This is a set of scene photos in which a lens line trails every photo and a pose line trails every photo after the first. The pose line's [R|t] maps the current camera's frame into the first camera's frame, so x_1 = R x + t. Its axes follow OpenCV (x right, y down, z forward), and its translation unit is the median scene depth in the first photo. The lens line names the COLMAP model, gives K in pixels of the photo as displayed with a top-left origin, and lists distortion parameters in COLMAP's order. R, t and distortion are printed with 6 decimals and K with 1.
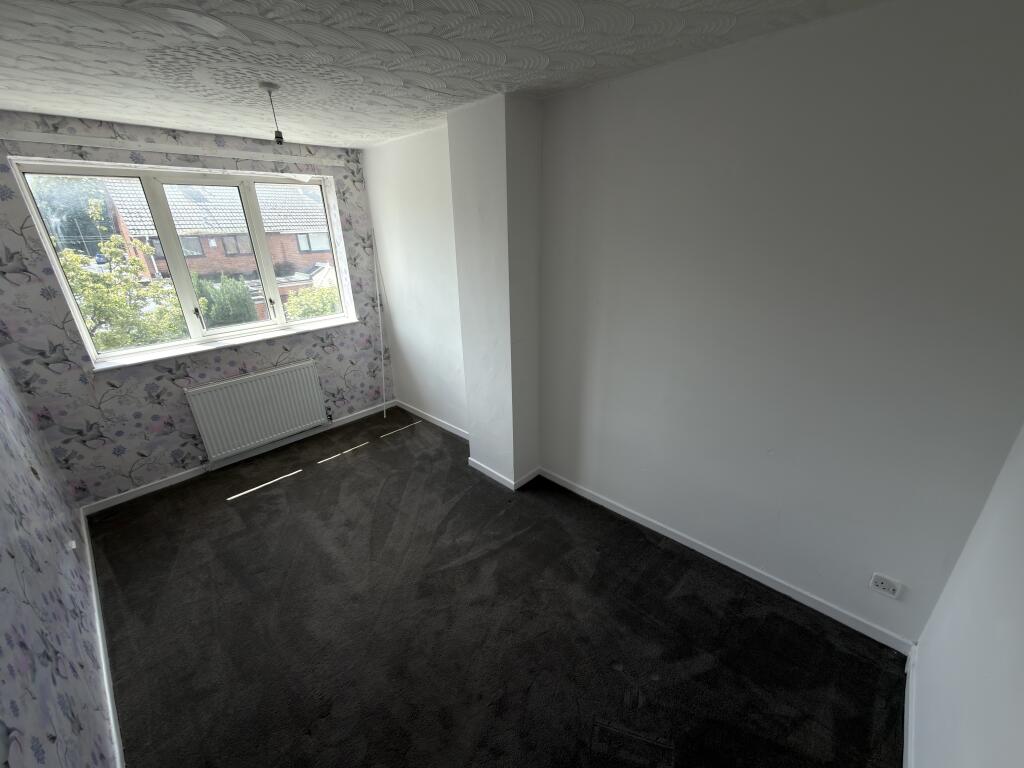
lens RADIAL K [[410.6, 0, 512.0], [0, 410.6, 384.0], [0, 0, 1]] dist [0.001186, 0.000141]
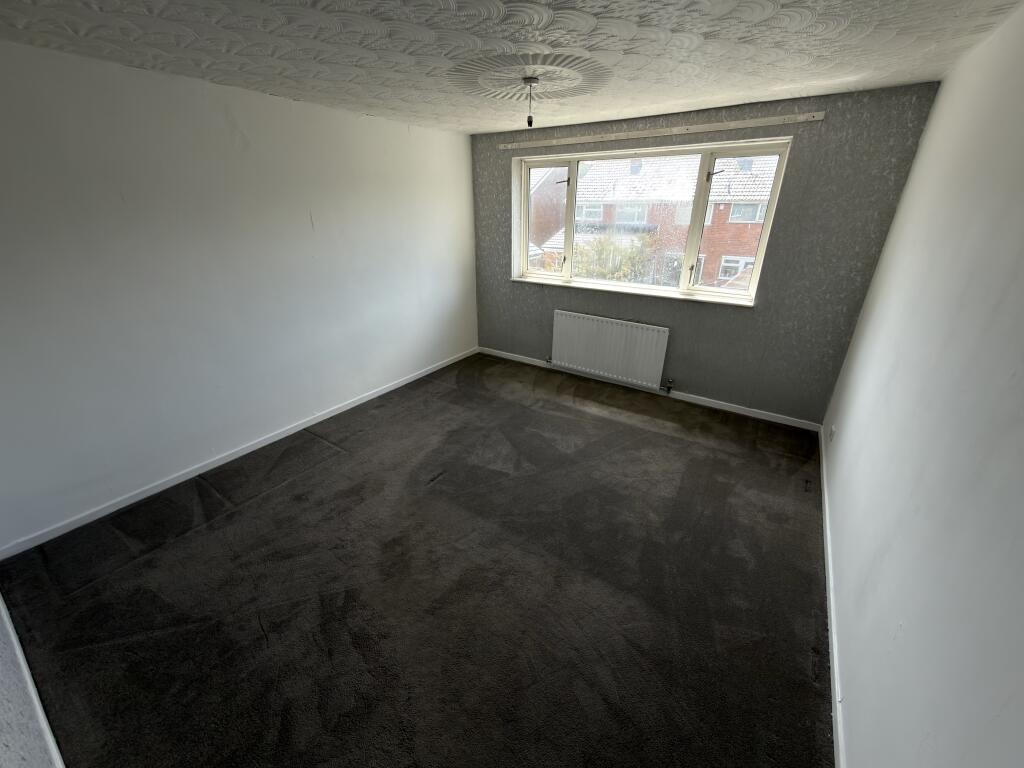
lens RADIAL K [[398.8, 0, 512.0], [0, 398.8, 384.0], [0, 0, 1]] dist [0.000012, 0.000024]
pose [[0.157599, 0.436312, -0.885886, 0.551081], [-0.361284, 0.860378, 0.359477, -0.213655], [0.919041, 0.263404, 0.293228, 0.505622]]
